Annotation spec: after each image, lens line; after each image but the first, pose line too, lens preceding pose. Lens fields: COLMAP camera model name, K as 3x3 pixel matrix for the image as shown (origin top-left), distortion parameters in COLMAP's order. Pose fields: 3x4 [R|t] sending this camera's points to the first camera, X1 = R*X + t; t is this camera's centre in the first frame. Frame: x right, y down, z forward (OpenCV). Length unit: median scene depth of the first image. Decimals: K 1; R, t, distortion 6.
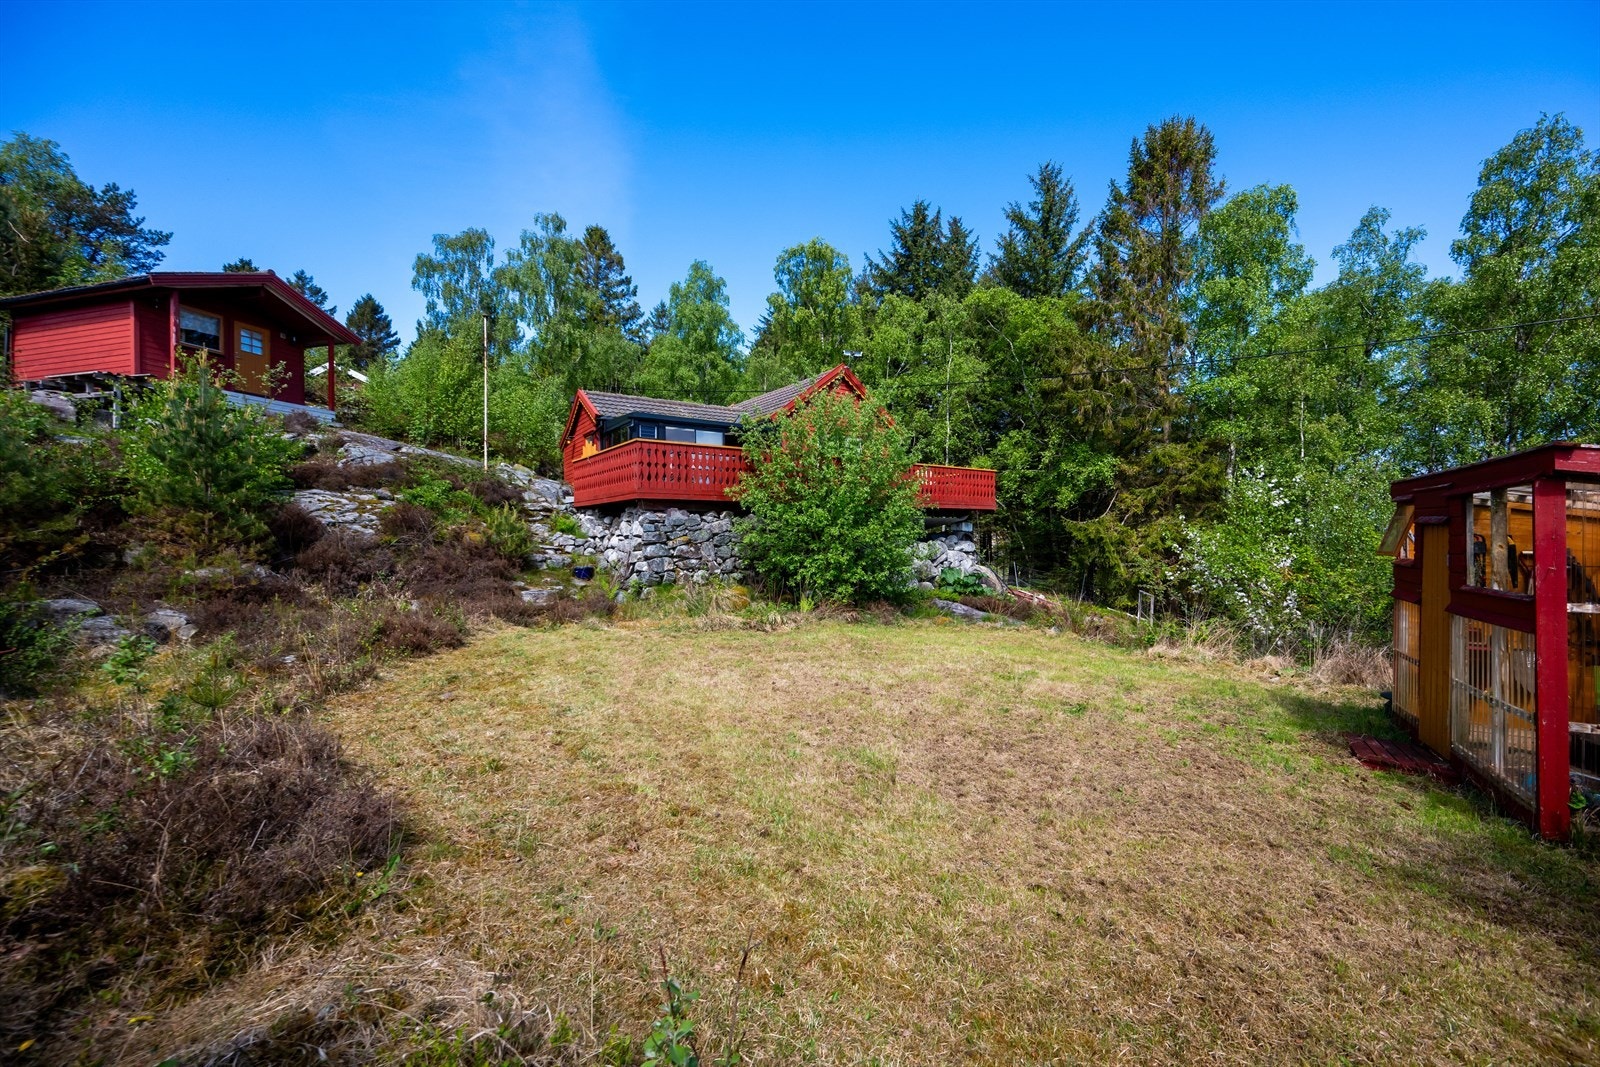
lens RADIAL K [[558.7, 0, 804.8], [0, 558.7, 534.3], [0, 0, 1]] dist [-0.000028, 0.000090]
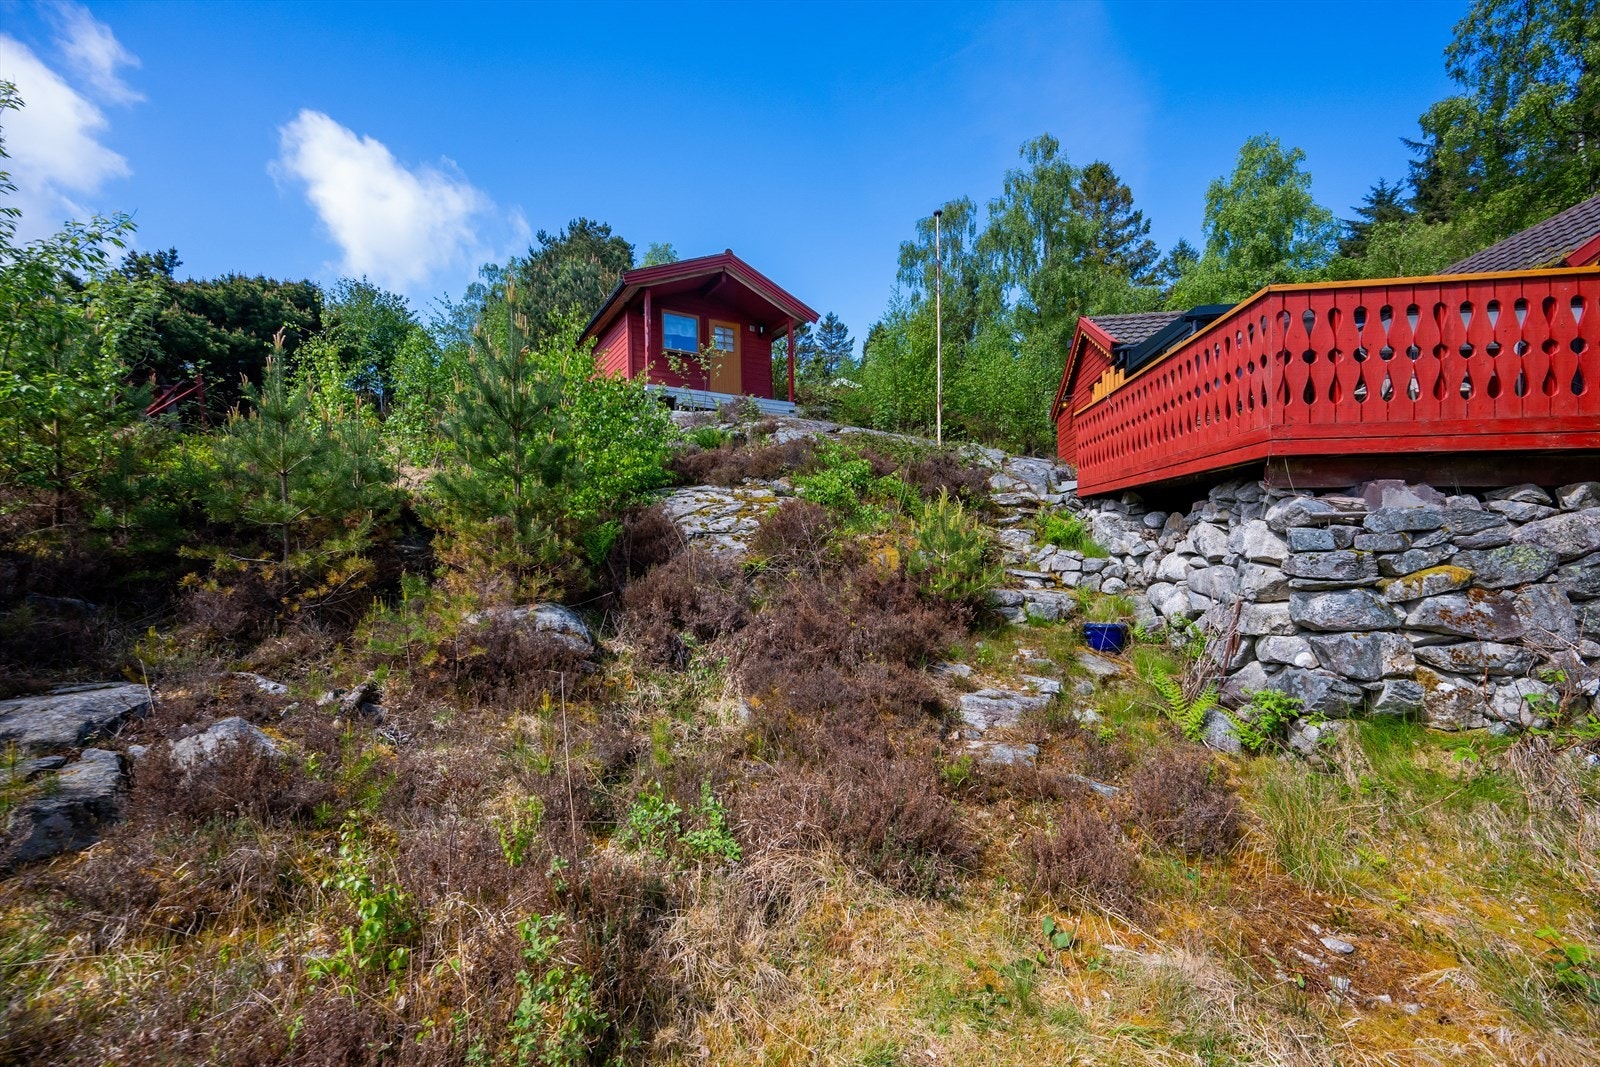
lens RADIAL K [[558.7, 0, 804.8], [0, 558.7, 534.3], [0, 0, 1]] dist [-0.000028, 0.000090]
pose [[0.674942, -0.002759, -0.737866, -0.156760], [0.001720, 0.999996, -0.002166, -0.009657], [0.737869, 0.000193, 0.674944, 0.357842]]
